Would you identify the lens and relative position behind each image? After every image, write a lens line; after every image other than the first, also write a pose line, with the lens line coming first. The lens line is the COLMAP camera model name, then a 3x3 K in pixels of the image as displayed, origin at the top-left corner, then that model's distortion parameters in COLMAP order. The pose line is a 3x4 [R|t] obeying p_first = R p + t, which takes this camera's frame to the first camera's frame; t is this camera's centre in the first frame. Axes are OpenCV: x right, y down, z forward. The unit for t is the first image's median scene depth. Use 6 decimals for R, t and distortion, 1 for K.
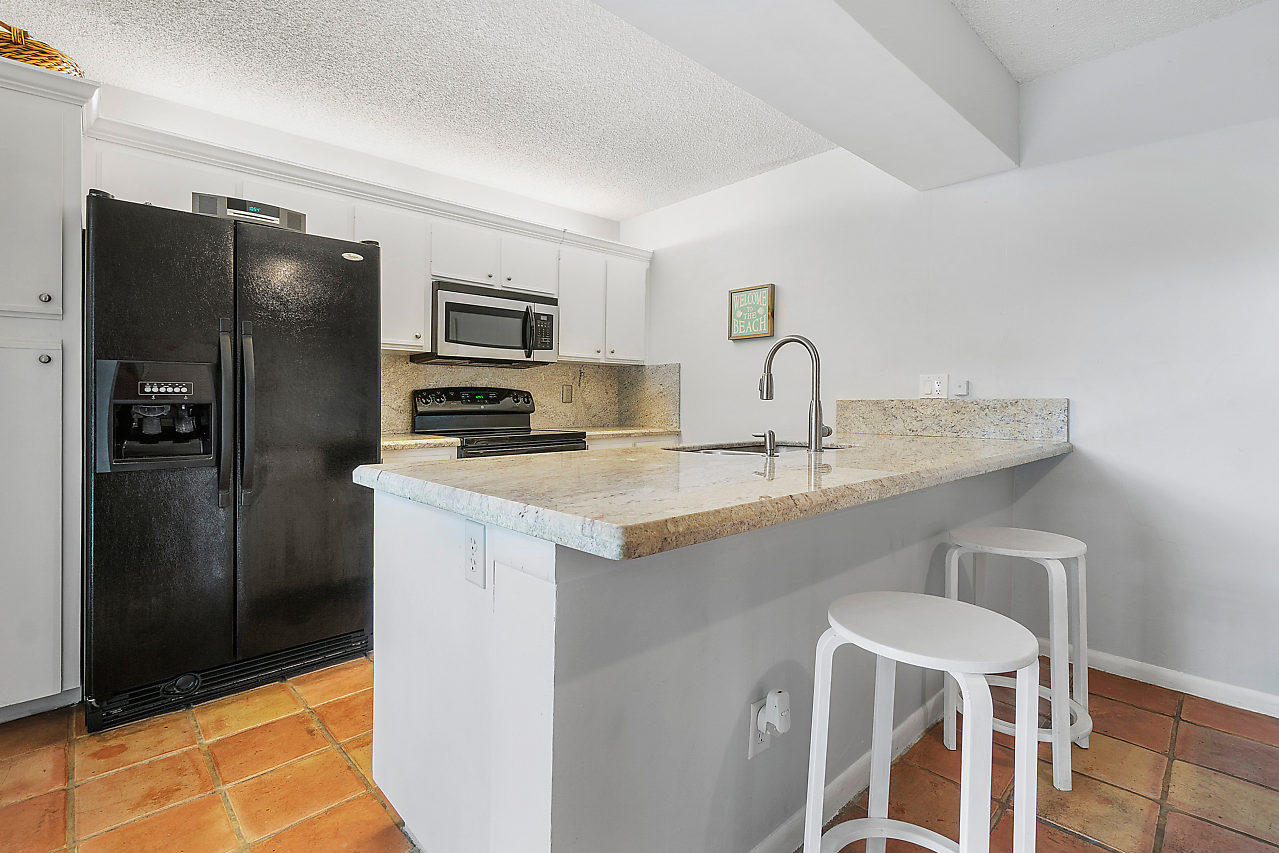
lens RADIAL K [[584.8, 0, 640.4], [0, 584.8, 410.9], [0, 0, 1]] dist [0.002581, -0.000596]
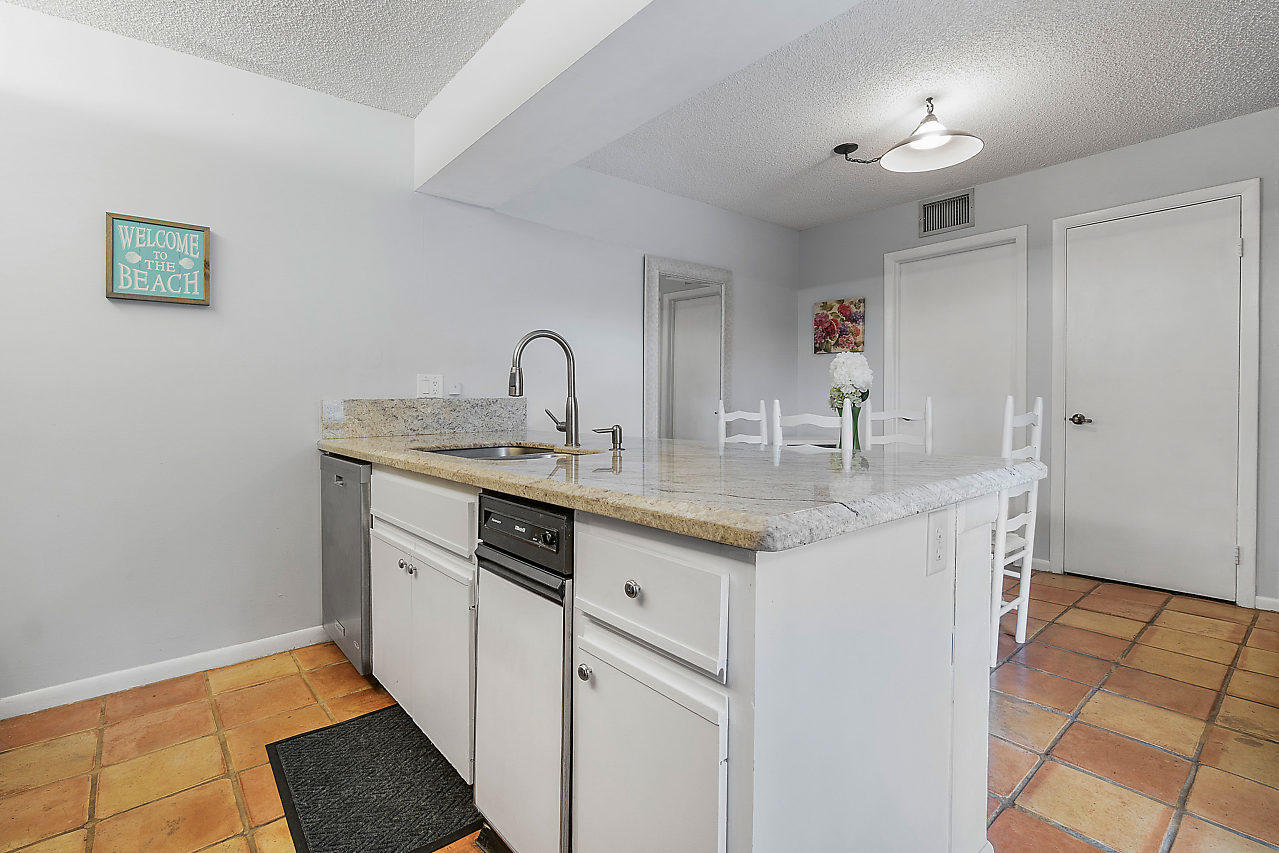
lens RADIAL K [[598.8, 0, 640.9], [0, 598.8, 401.2], [0, 0, 1]] dist [-0.002520, 0.000296]
pose [[0.052504, 0.000504, 0.998621, -0.519729], [0.025558, 0.999672, -0.001849, -0.003466], [-0.998294, 0.025620, 0.052473, 0.551520]]
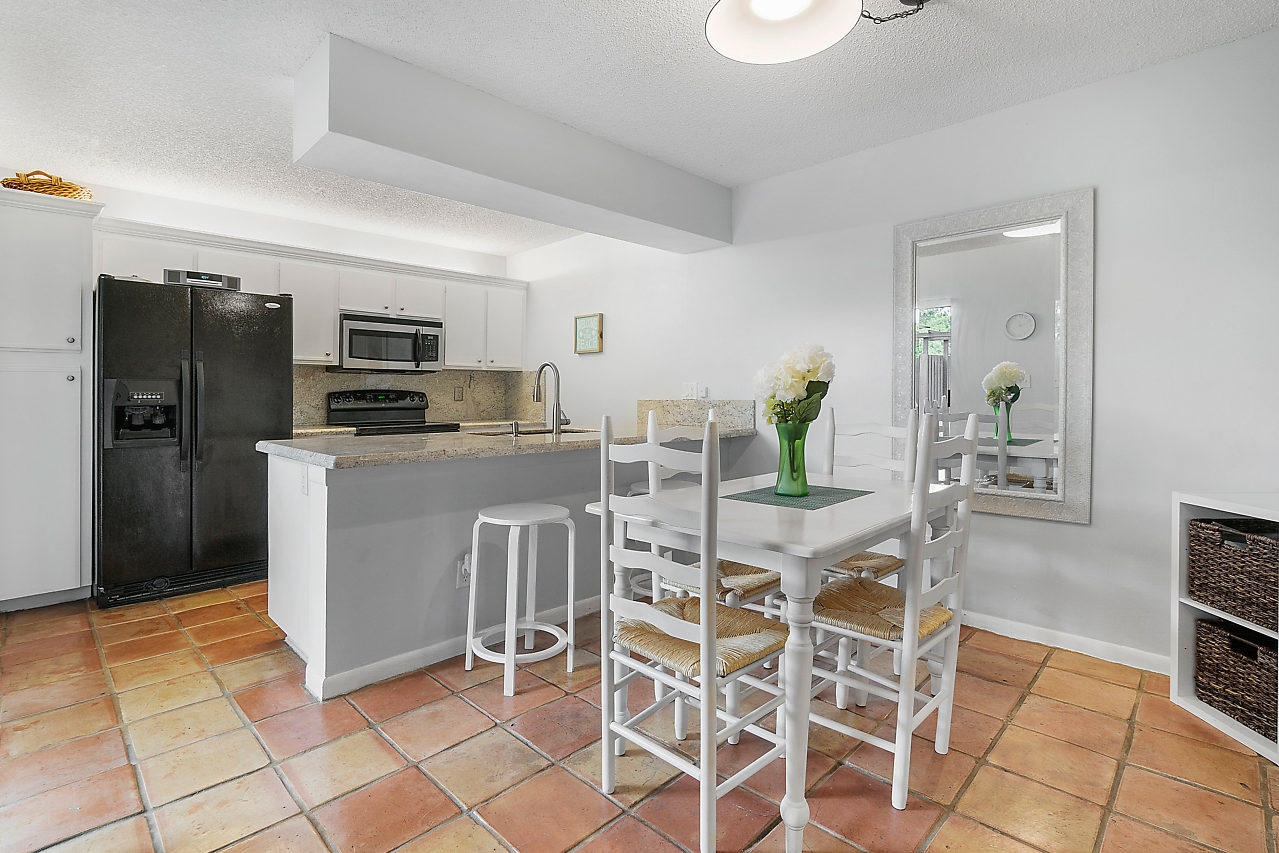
lens RADIAL K [[598.8, 0, 640.9], [0, 598.8, 401.2], [0, 0, 1]] dist [-0.002520, 0.000296]
pose [[0.999457, -0.001423, 0.032929, 0.321056], [0.001532, 0.999993, -0.003274, -0.011321], [-0.032924, 0.003322, 0.999452, -0.448711]]
